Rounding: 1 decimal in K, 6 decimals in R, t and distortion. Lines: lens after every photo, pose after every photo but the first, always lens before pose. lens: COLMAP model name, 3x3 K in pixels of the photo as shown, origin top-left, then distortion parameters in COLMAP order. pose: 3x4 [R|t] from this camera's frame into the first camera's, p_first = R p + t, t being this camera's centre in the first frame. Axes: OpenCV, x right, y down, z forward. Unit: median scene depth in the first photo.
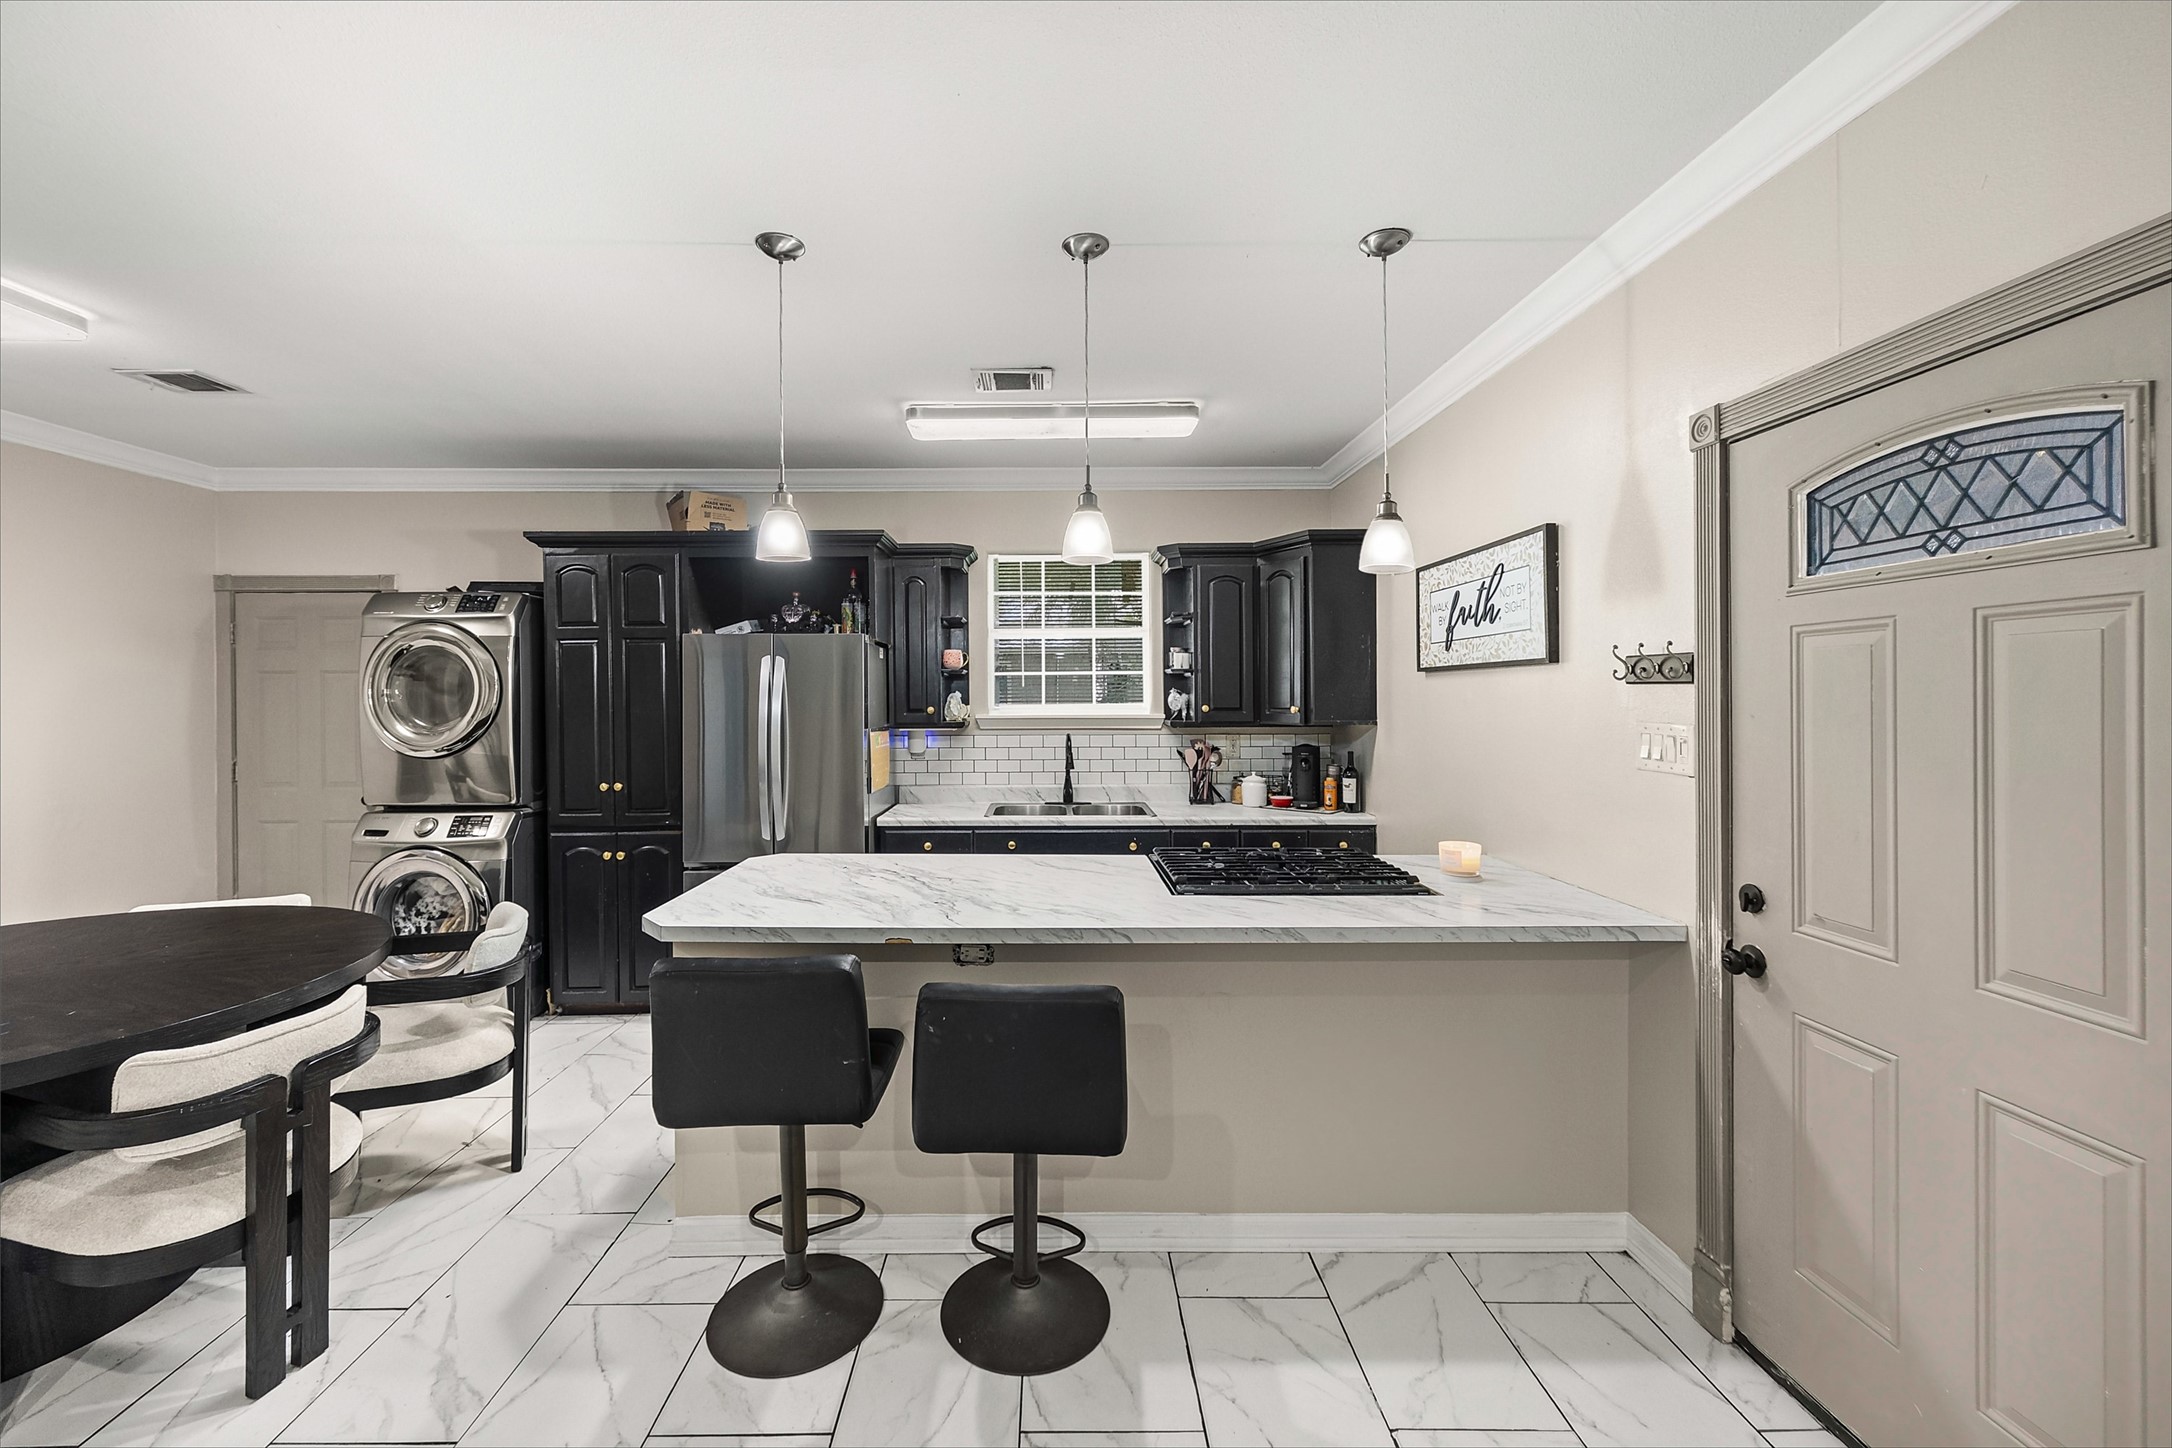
lens RADIAL K [[844.6, 0, 1031.4], [0, 844.6, 695.7], [0, 0, 1]] dist [0.000587, 0.000169]
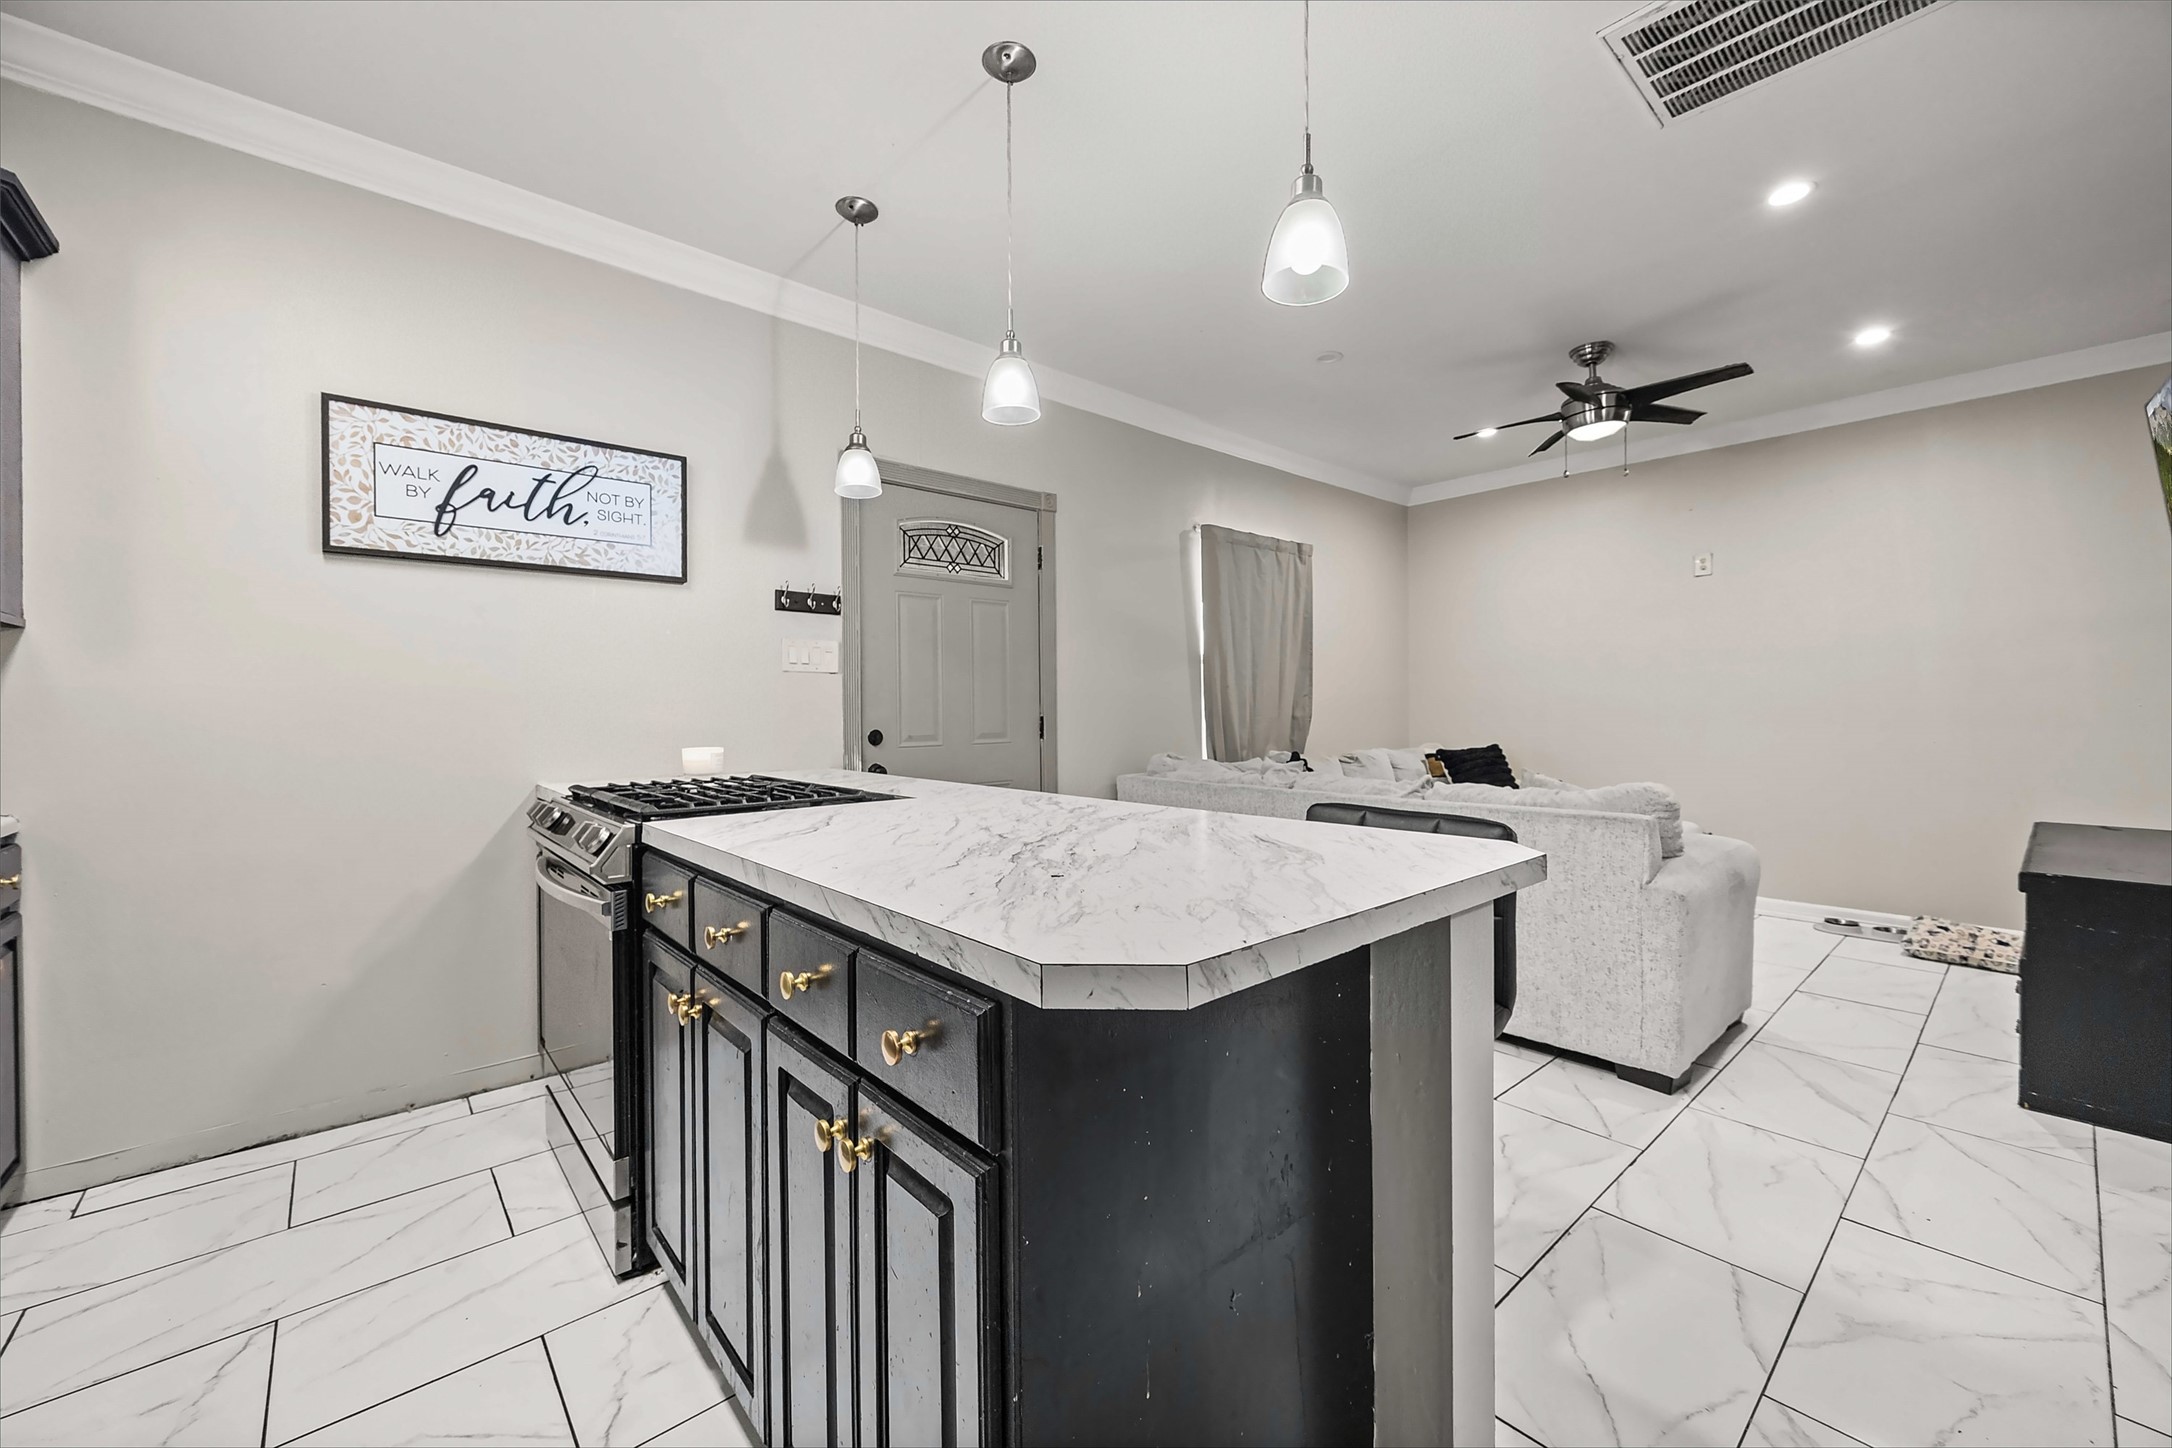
lens RADIAL K [[844.6, 0, 1073.8], [0, 844.6, 713.8], [0, 0, 1]] dist [0.000587, 0.000169]
pose [[-0.659071, 0.001383, 0.752079, -0.584666], [0.006515, 0.999971, 0.003870, 0.138427], [-0.752052, 0.007451, -0.659061, 1.400175]]
